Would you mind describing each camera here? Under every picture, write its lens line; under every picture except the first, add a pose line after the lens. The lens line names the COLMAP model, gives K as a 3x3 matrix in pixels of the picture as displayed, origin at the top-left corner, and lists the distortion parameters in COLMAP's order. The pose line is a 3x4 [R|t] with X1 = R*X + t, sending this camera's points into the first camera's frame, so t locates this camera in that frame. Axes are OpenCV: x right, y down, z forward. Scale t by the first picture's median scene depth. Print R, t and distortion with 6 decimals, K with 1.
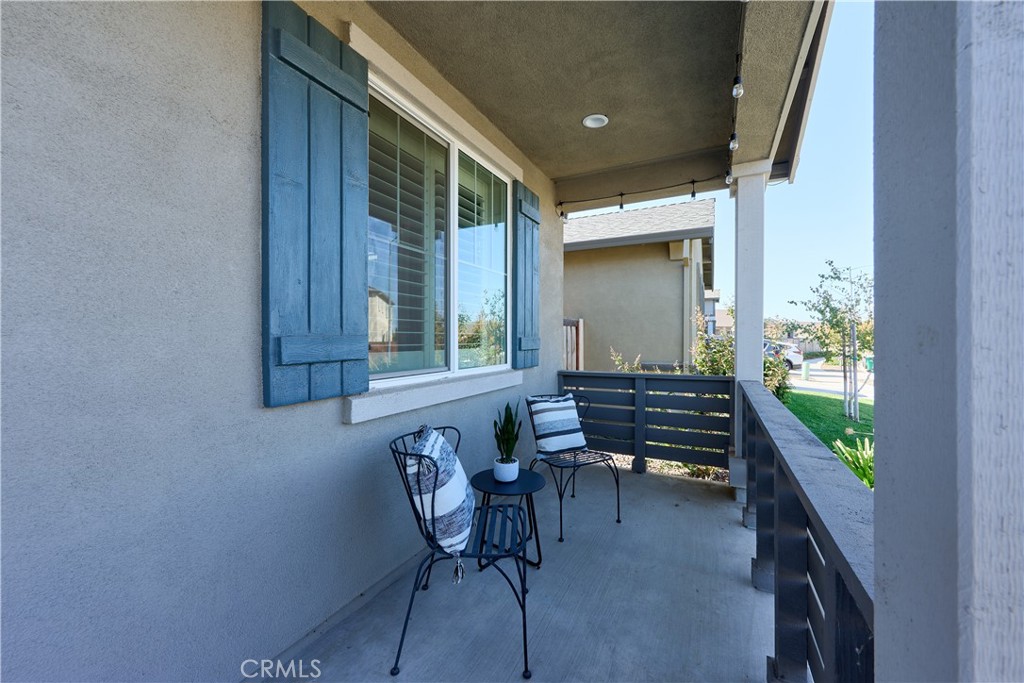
lens RADIAL K [[401.5, 0, 512.0], [0, 401.5, 341.5], [0, 0, 1]] dist [-0.001285, -0.000117]
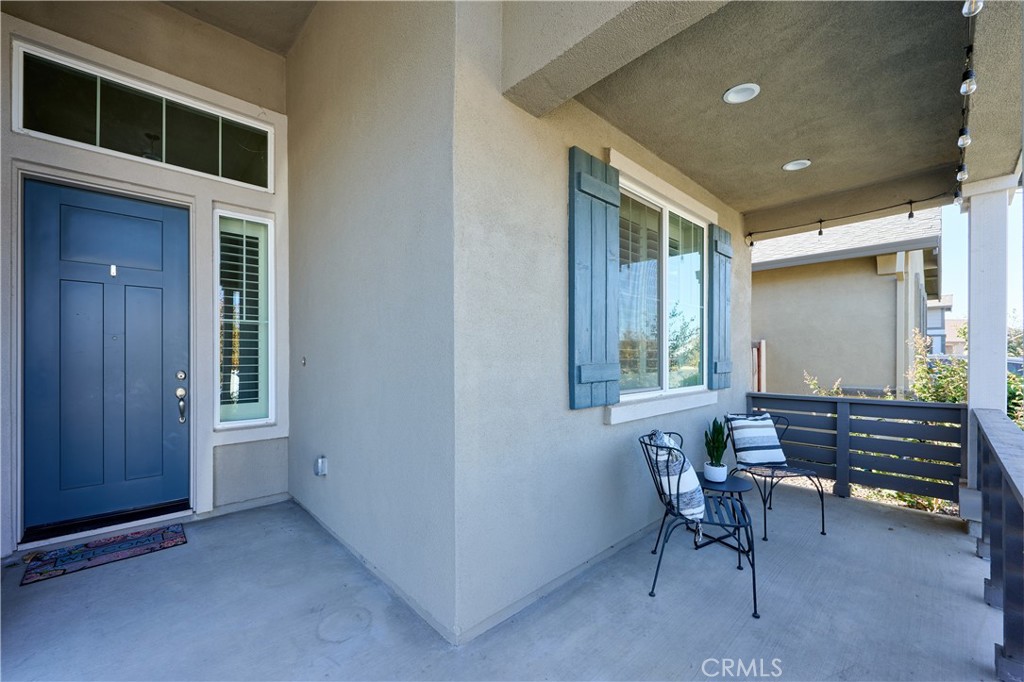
lens RADIAL K [[404.8, 0, 512.6], [0, 404.8, 357.5], [0, 0, 1]] dist [-0.000415, 0.000472]
pose [[0.939179, 0.000843, -0.343427, -0.140706], [-0.002454, 0.999988, -0.004257, -0.018281], [0.343420, 0.004841, 0.939170, -0.301588]]
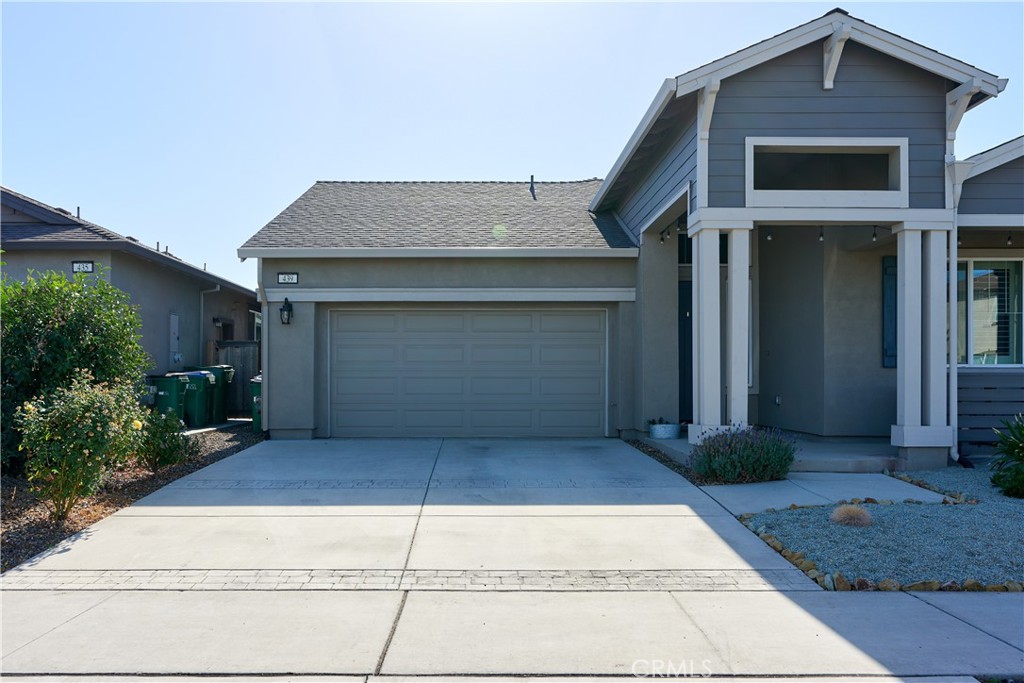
lens RADIAL K [[796.7, 0, 483.7], [0, 796.7, 378.8], [0, 0, 1]] dist [-0.001401, -0.003742]
pose [[0.450126, -0.000989, -0.892964, 2.217113], [-0.007700, 0.999958, -0.004989, 0.169307], [0.892932, 0.009122, 0.450100, -2.895023]]
